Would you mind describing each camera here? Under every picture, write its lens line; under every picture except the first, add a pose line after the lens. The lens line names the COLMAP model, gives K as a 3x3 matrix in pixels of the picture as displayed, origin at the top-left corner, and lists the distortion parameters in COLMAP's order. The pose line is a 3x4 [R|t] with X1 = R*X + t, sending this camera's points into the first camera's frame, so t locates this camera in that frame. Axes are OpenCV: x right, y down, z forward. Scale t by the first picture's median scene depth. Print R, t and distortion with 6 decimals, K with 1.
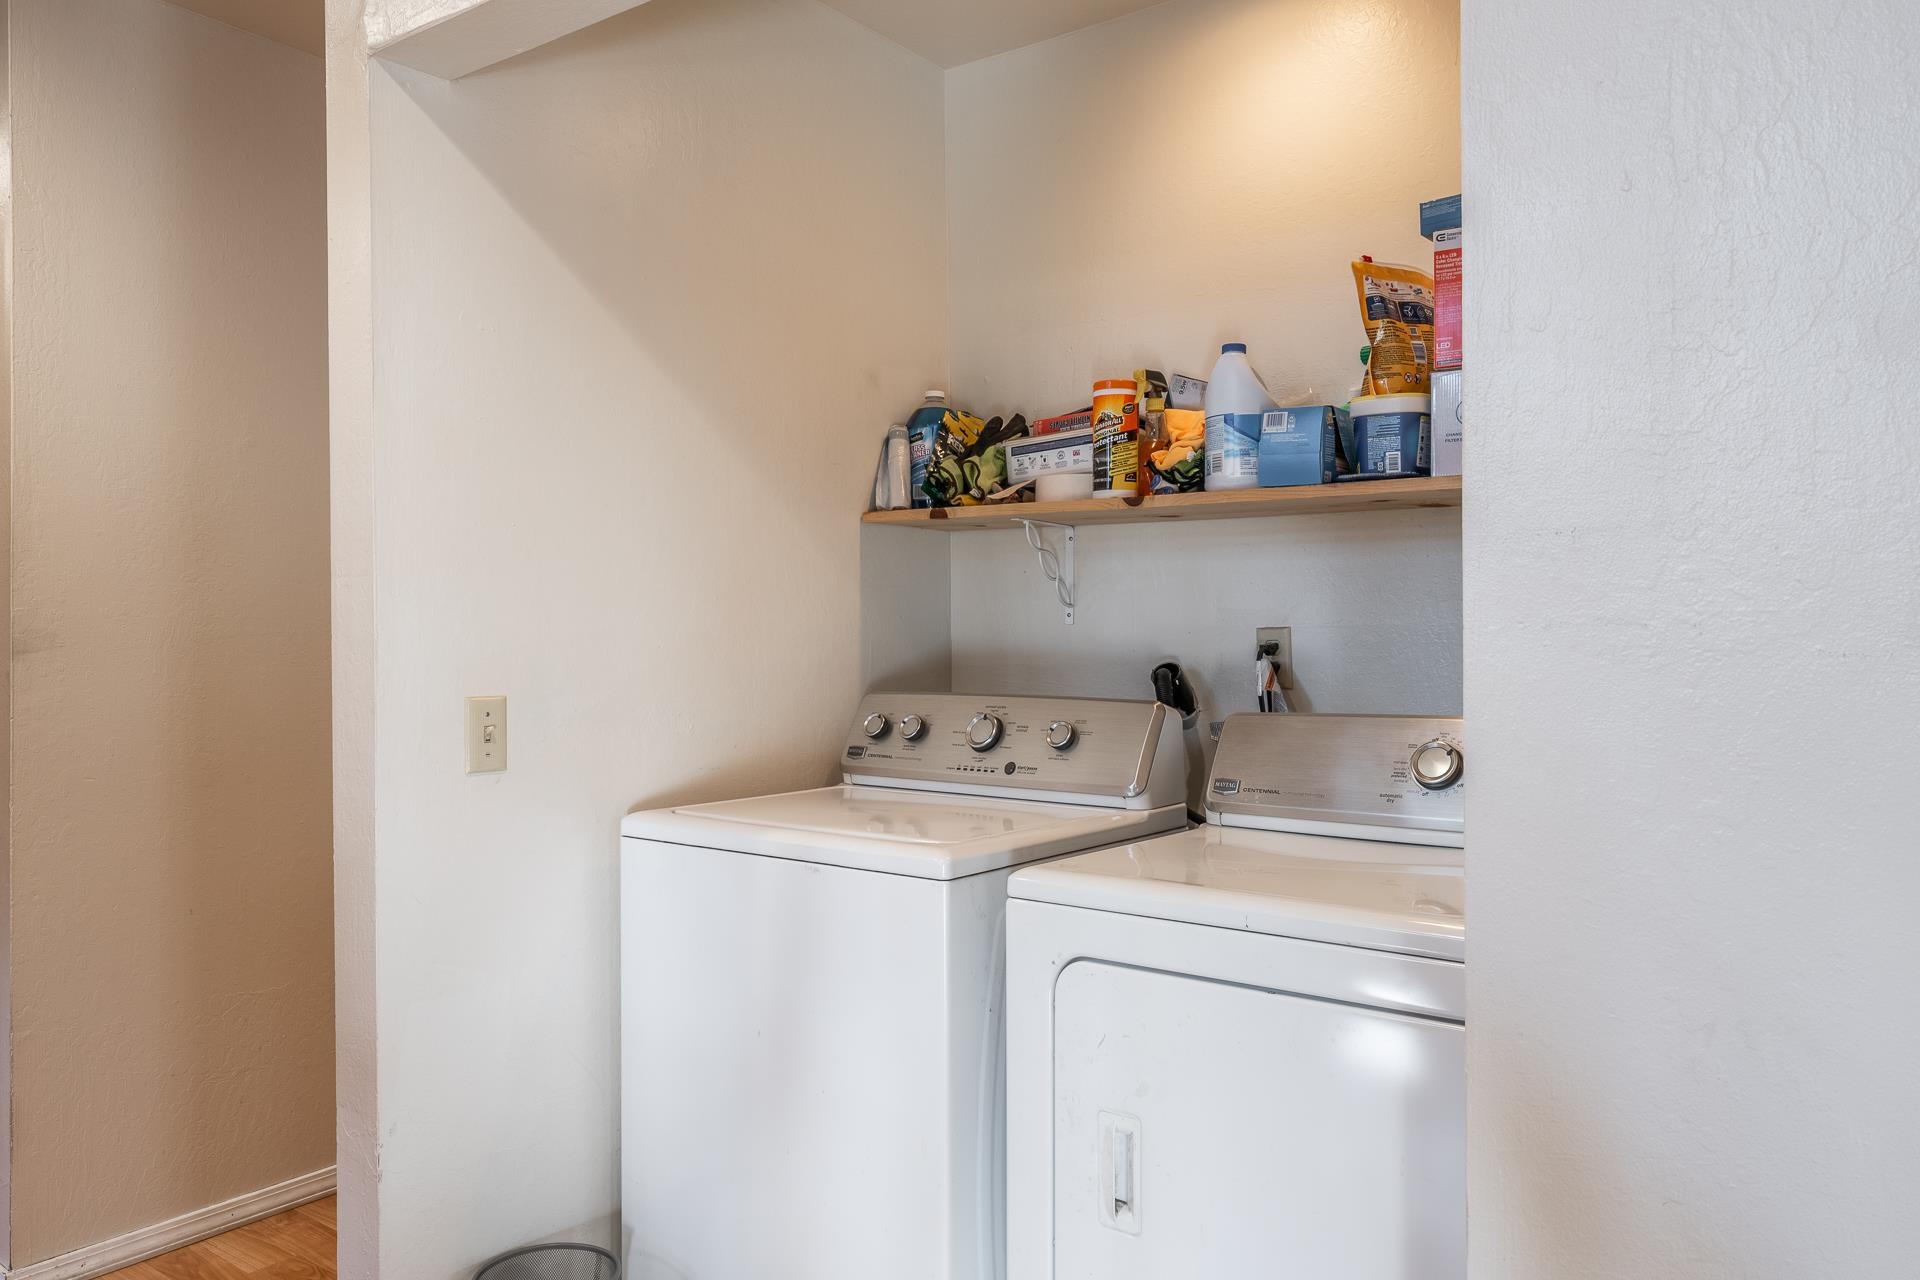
lens RADIAL K [[1333.3, 0, 962.4], [0, 1333.3, 632.7], [0, 0, 1]] dist [0.002732, 0.002192]
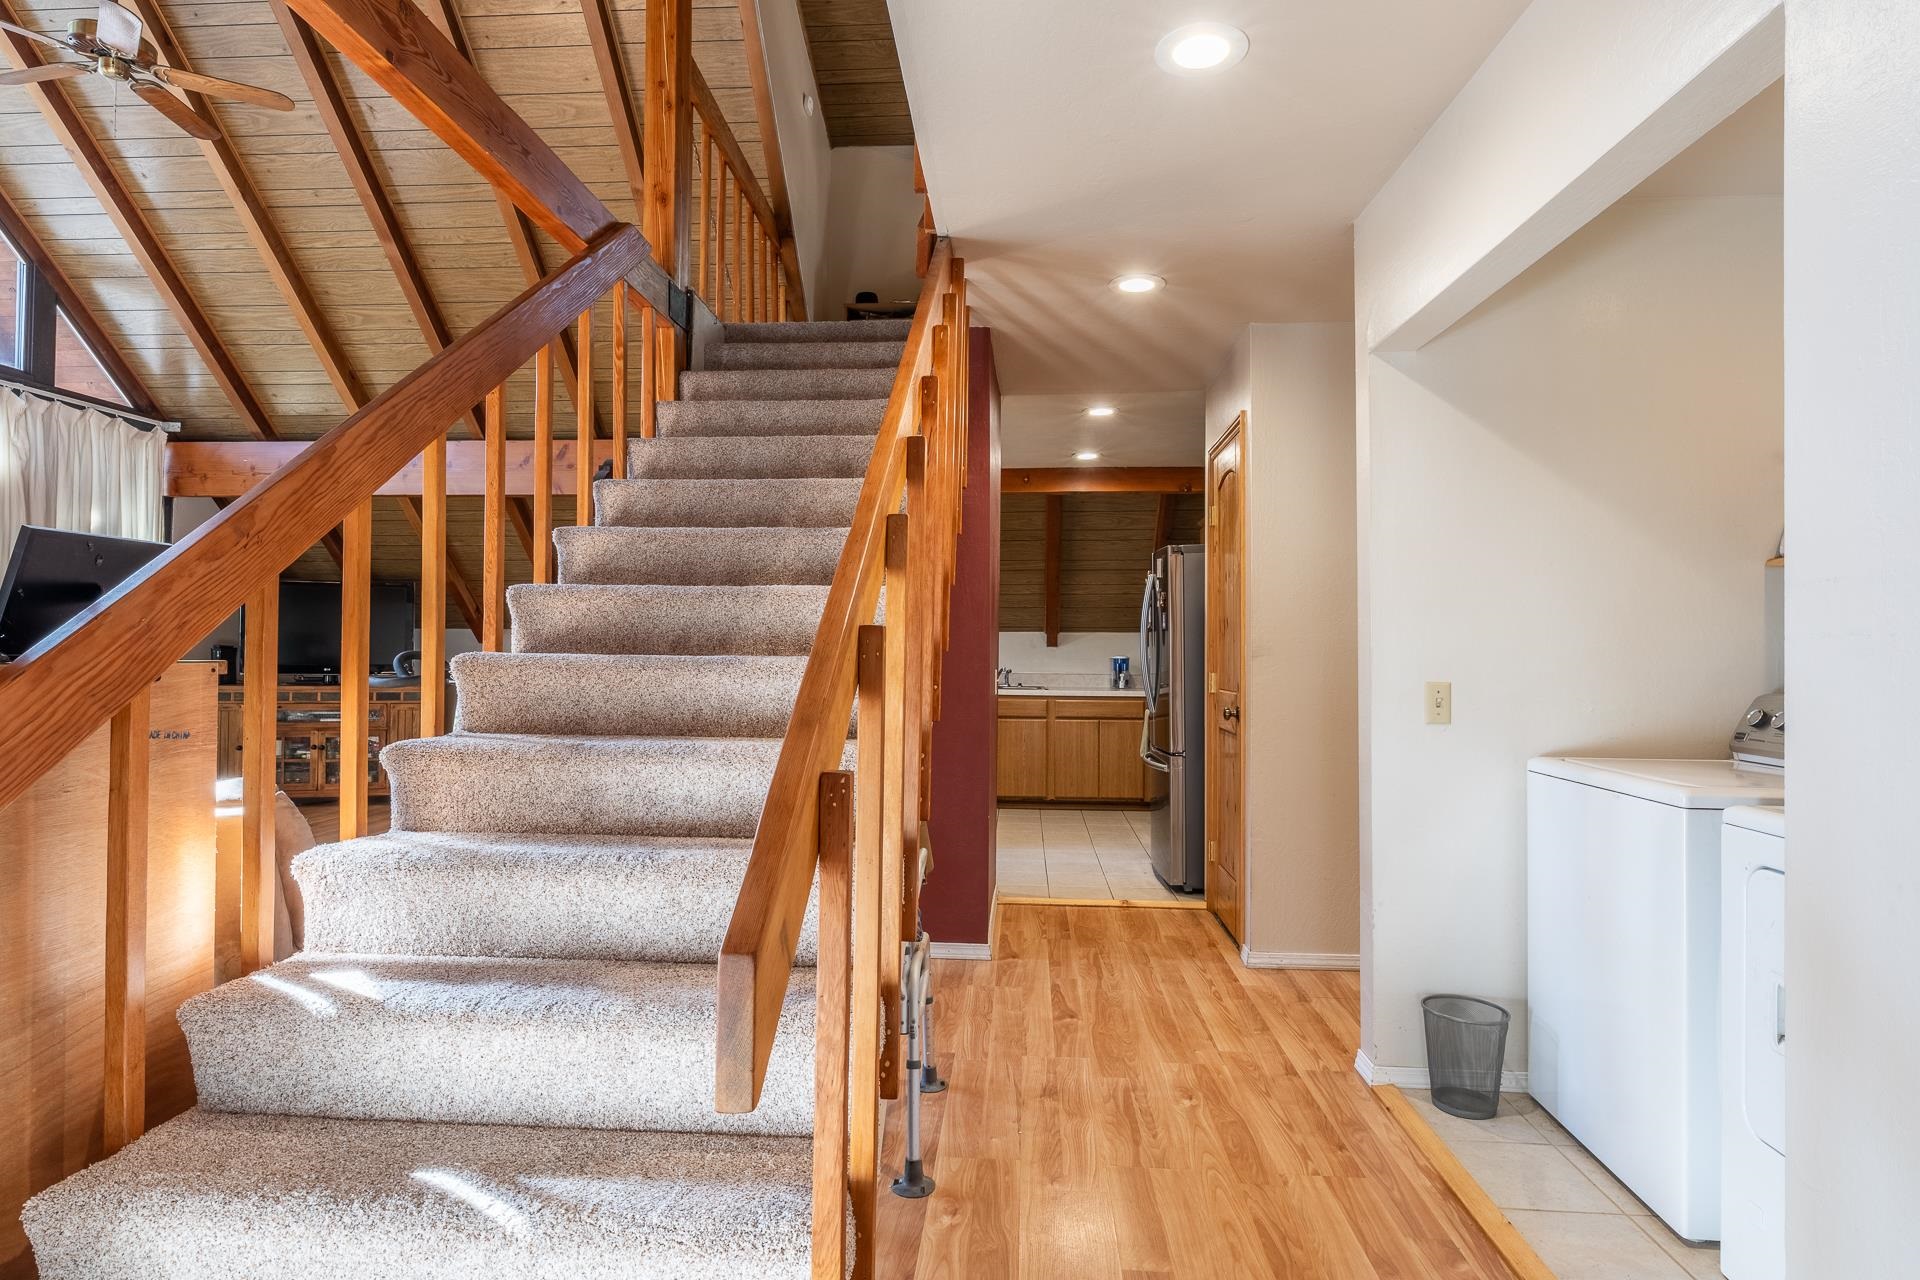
lens RADIAL K [[1002.9, 0, 964.6], [0, 1002.9, 644.0], [0, 0, 1]] dist [-0.001256, -0.000740]
pose [[0.537719, -0.000096, -0.843124, 0.419249], [-0.008599, 0.999947, -0.005599, 0.009052], [0.843080, 0.010260, 0.537690, -0.257603]]
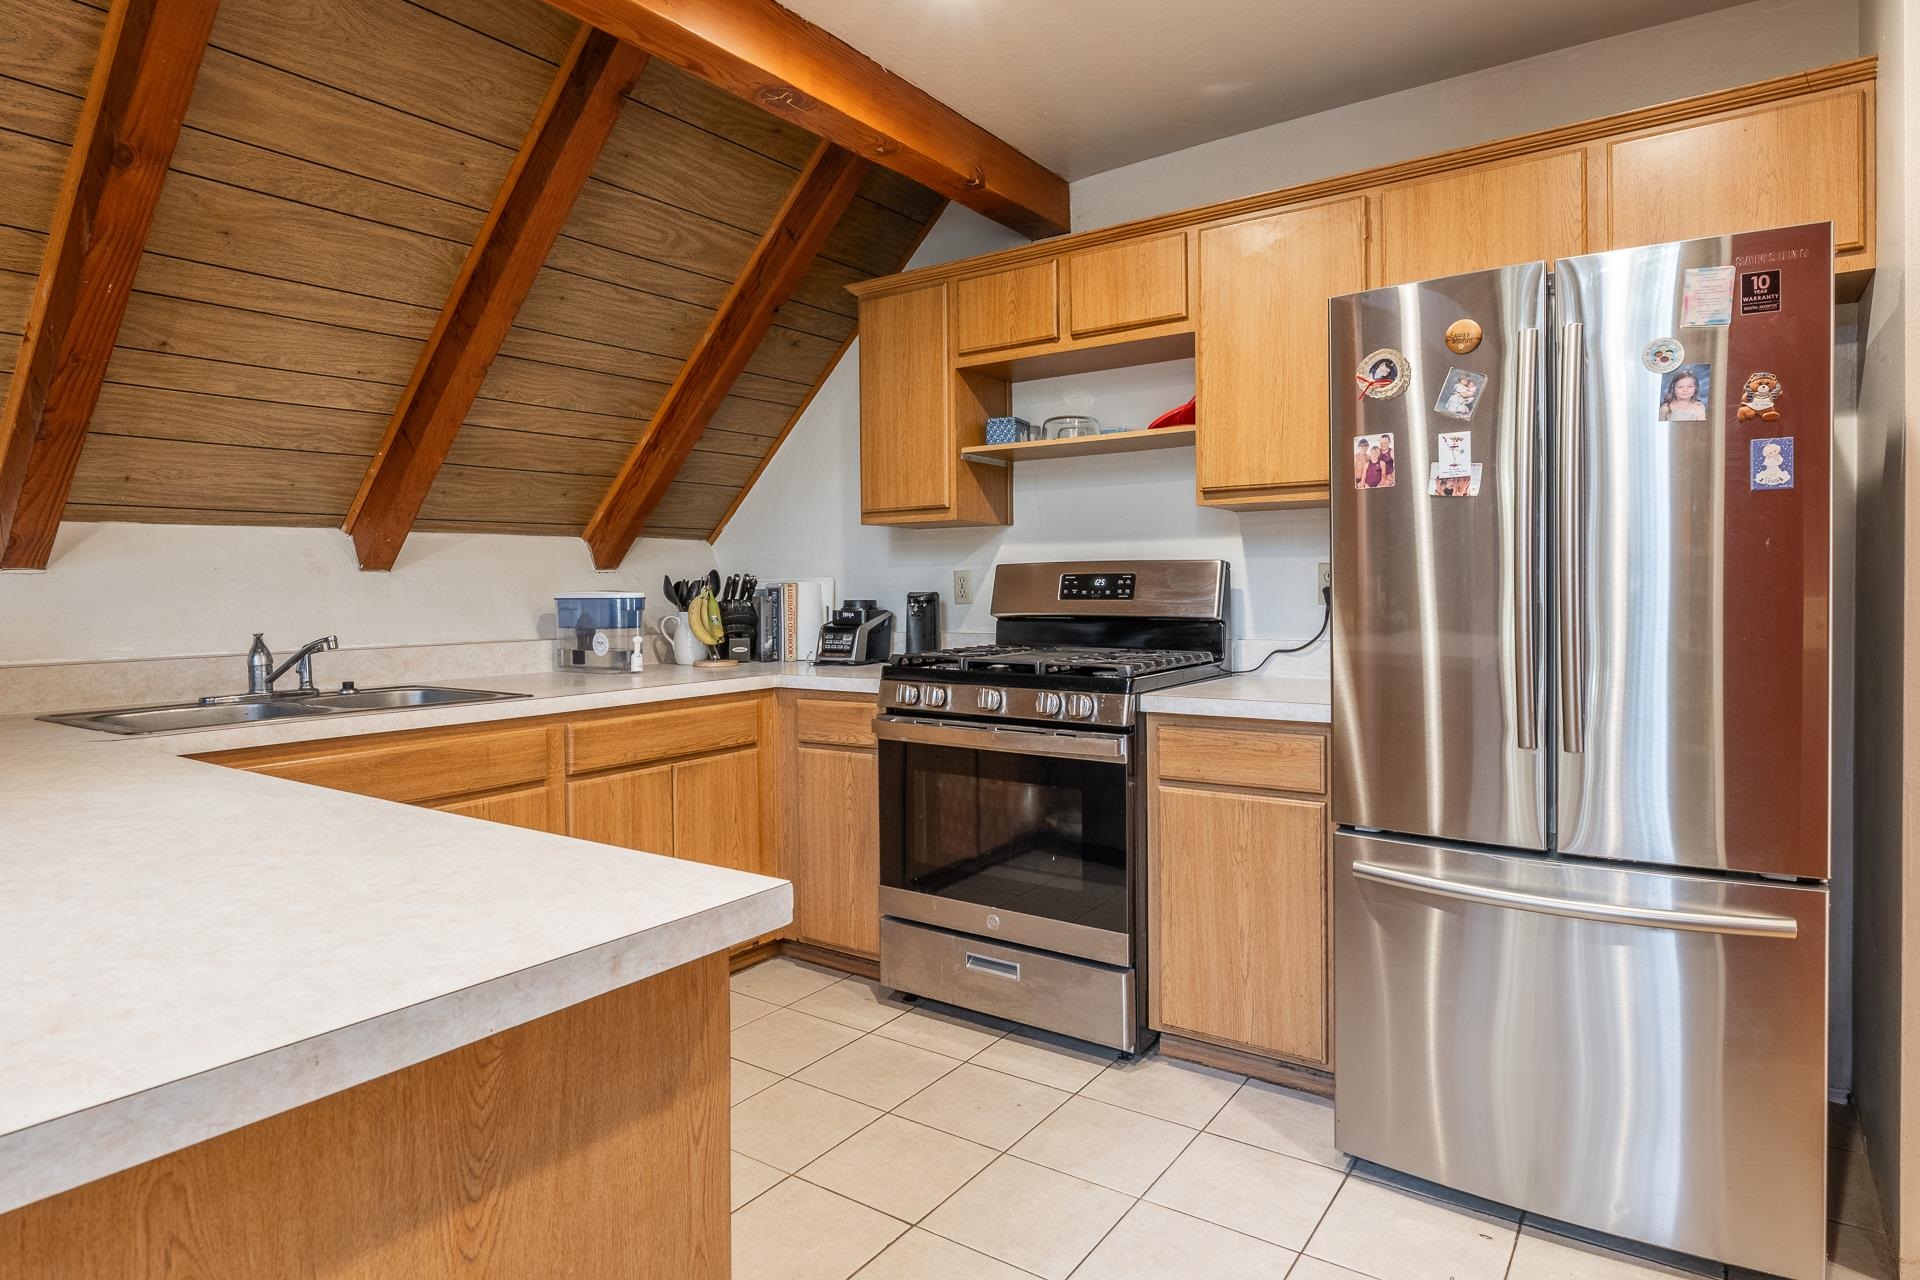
lens RADIAL K [[1082.9, 0, 962.6], [0, 1082.9, 604.1], [0, 0, 1]] dist [-0.002453, -0.000328]
pose [[0.999684, -0.007682, 0.023941, -2.209092], [0.007268, 0.999824, 0.017312, 0.021973], [-0.024070, -0.017132, 0.999563, 0.728261]]
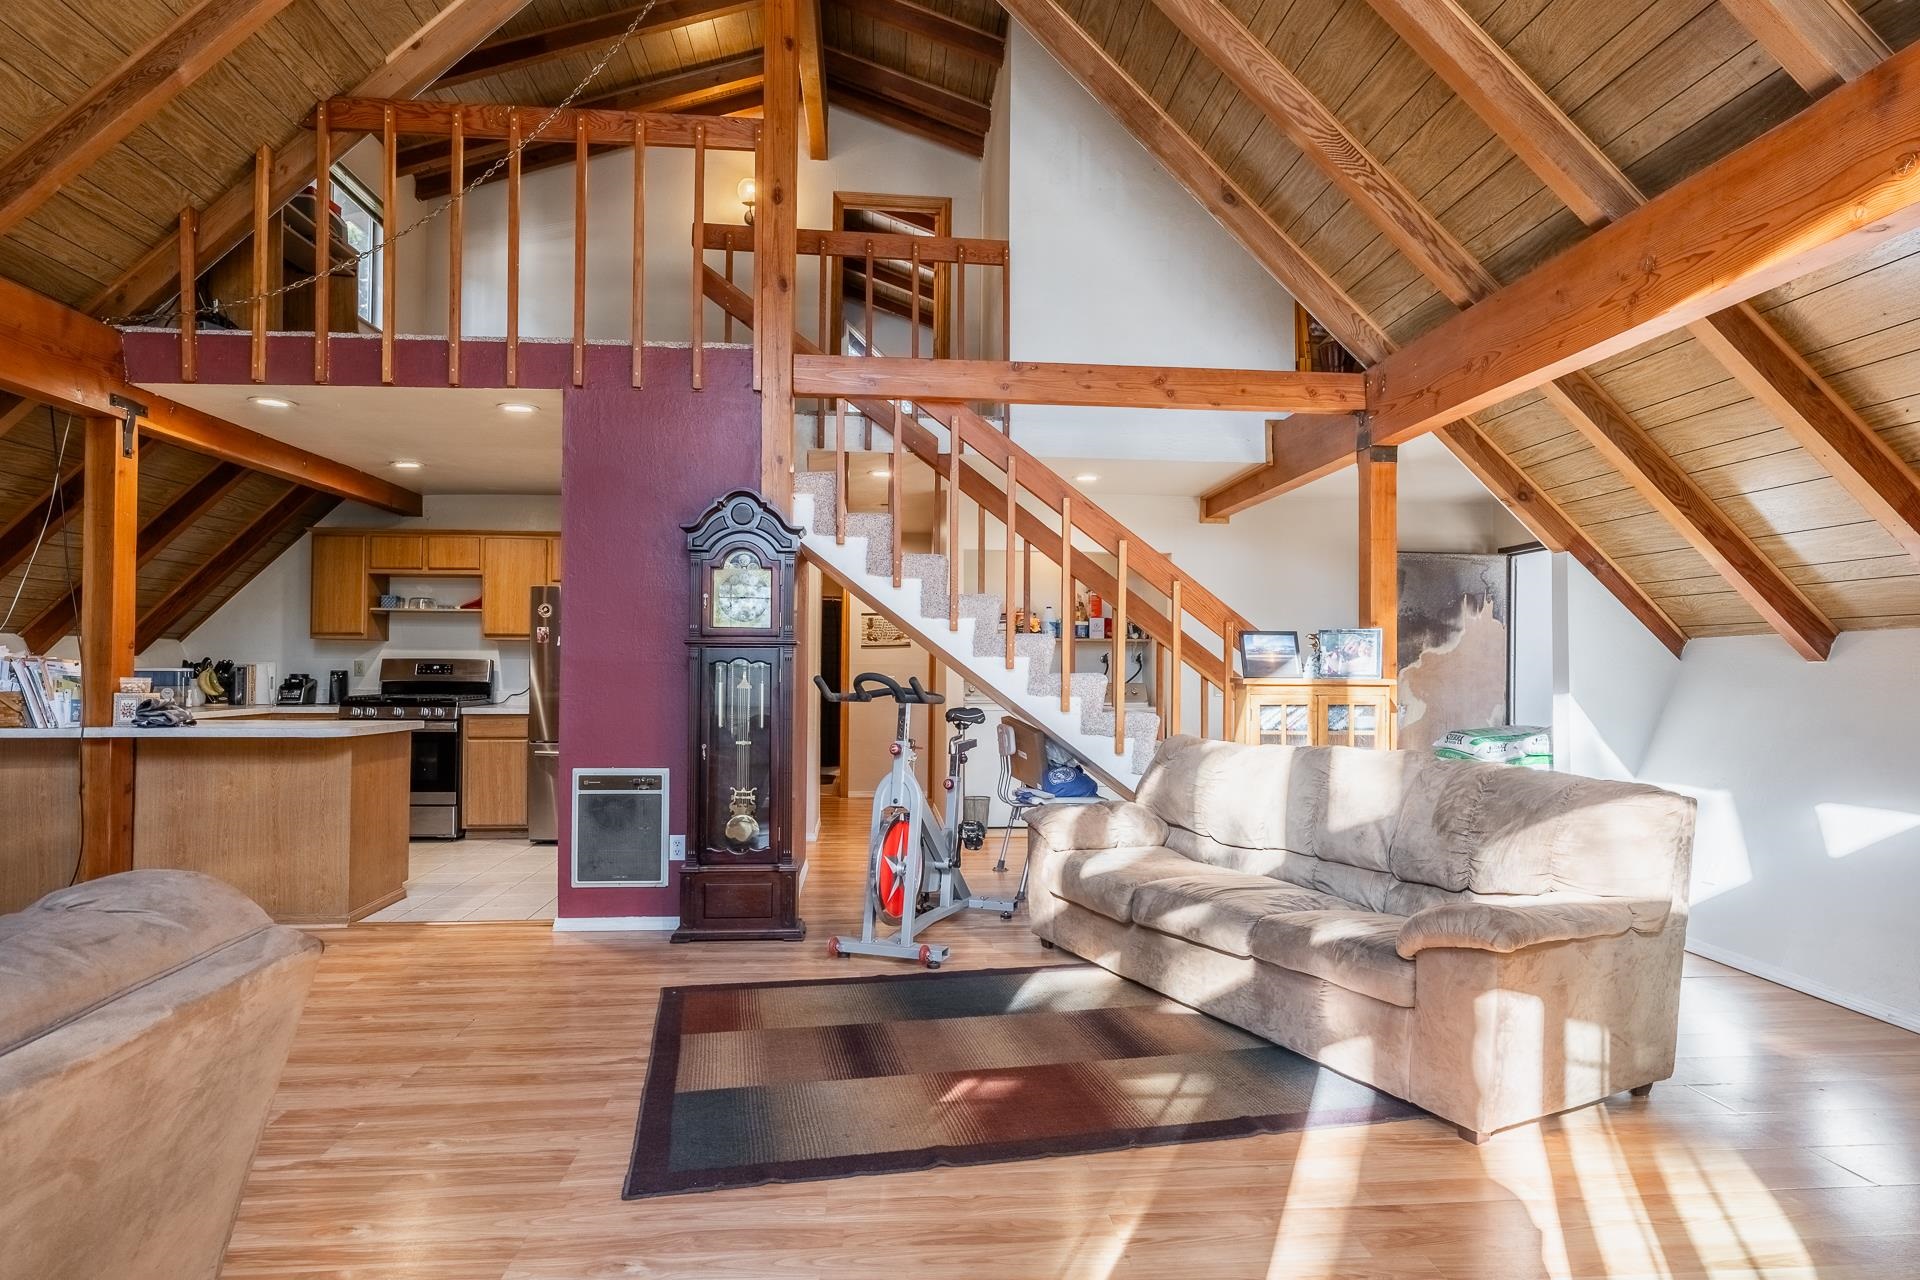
lens RADIAL K [[1043.4, 0, 965.0], [0, 1043.4, 651.1], [0, 0, 1]] dist [0.000200, 0.000279]
pose [[0.751623, 0.018567, 0.659331, -3.052791], [-0.008143, 0.999789, -0.018872, 0.015652], [-0.659542, 0.008816, 0.751616, -1.869076]]
